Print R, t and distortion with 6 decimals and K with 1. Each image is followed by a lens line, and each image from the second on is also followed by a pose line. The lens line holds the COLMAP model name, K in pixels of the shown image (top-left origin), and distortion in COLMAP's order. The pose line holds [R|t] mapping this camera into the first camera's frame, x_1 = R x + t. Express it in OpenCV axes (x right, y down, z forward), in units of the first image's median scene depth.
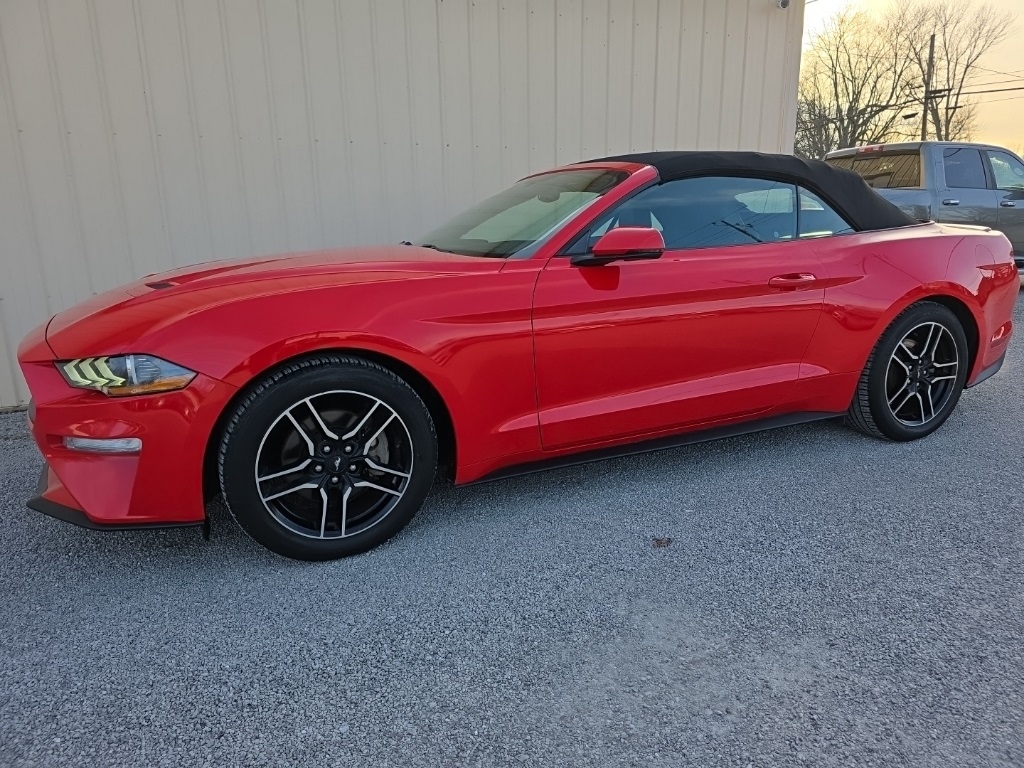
lens RADIAL K [[696.2, 0, 512.0], [0, 696.2, 384.0], [0, 0, 1]] dist [0.049926, -0.043903]
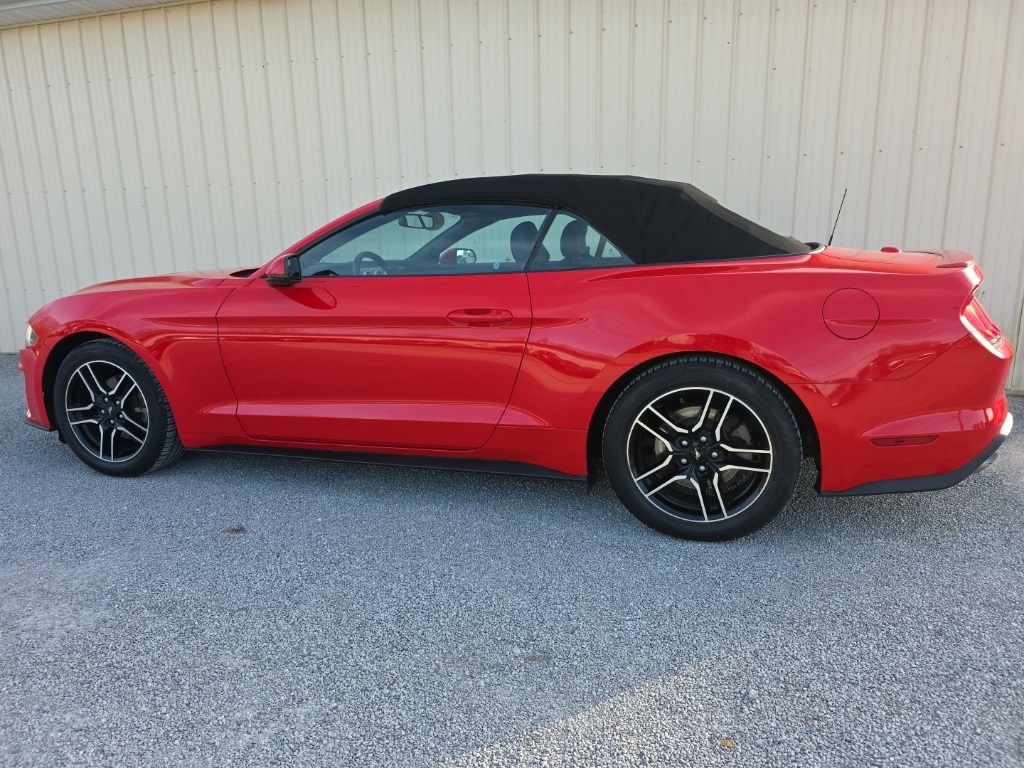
lens RADIAL K [[696.2, 0, 512.0], [0, 696.2, 384.0], [0, 0, 1]] dist [0.049926, -0.043903]
pose [[0.736395, 0.142322, -0.661412, 1.594968], [-0.150190, 0.987619, 0.045297, -0.161733], [0.659670, 0.065981, 0.748653, 0.522973]]
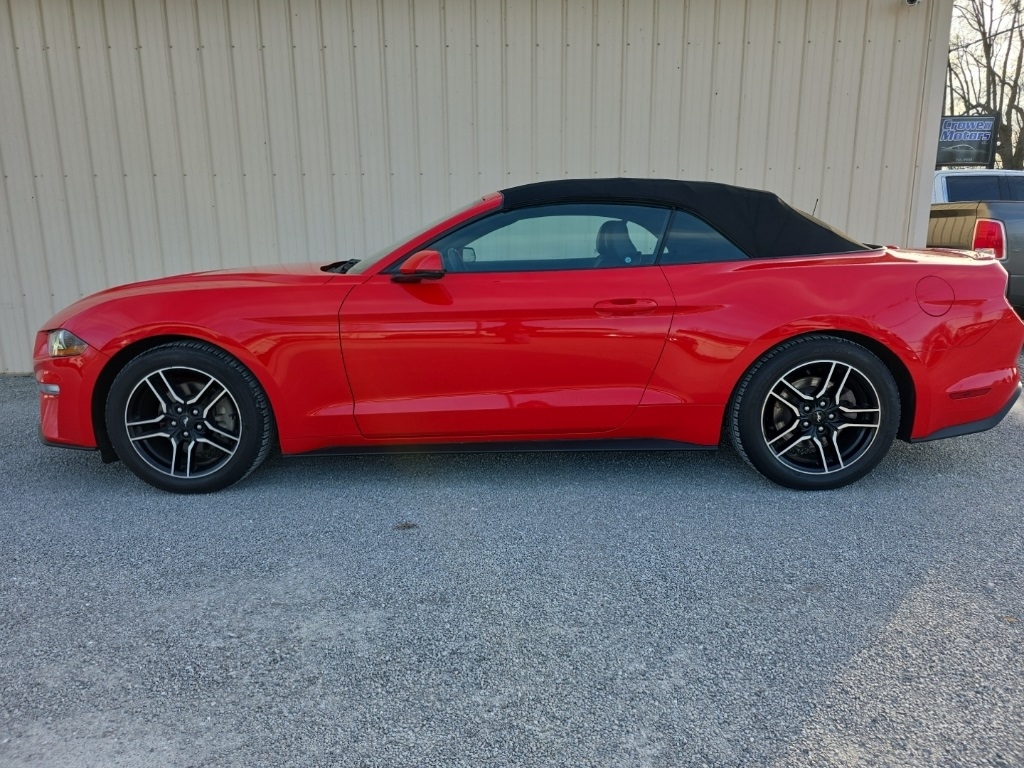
lens RADIAL K [[696.2, 0, 512.0], [0, 696.2, 384.0], [0, 0, 1]] dist [0.049926, -0.043903]
pose [[0.906040, 0.094283, -0.412556, 1.023388], [-0.103582, 0.994621, -0.000179, -0.026894], [0.410320, 0.042895, 0.910932, 0.030958]]
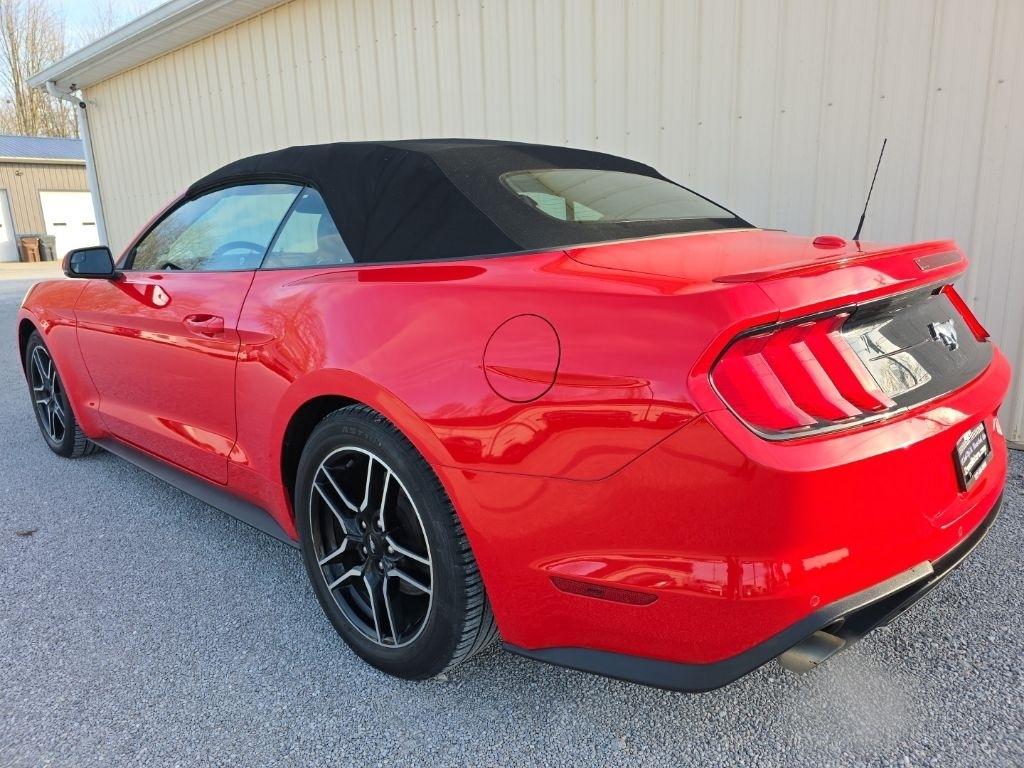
lens RADIAL K [[696.2, 0, 512.0], [0, 696.2, 384.0], [0, 0, 1]] dist [0.049926, -0.043903]
pose [[0.384005, 0.208814, -0.899409, 1.835384], [-0.189850, 0.971135, 0.144410, -0.387567], [0.903602, 0.115298, 0.412564, 1.508526]]
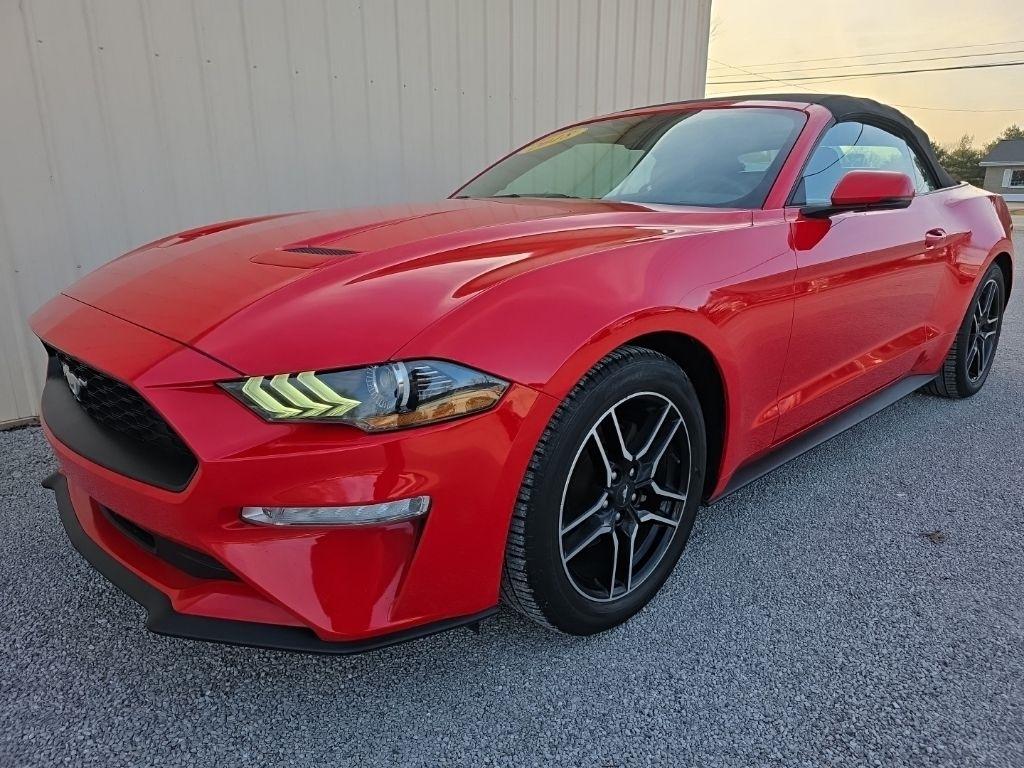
lens RADIAL K [[696.2, 0, 512.0], [0, 696.2, 384.0], [0, 0, 1]] dist [0.049926, -0.043903]
pose [[0.946021, -0.074844, 0.315346, -0.682499], [0.063675, 0.996929, 0.045589, -0.046166], [-0.317790, -0.023048, 0.947881, 0.423538]]
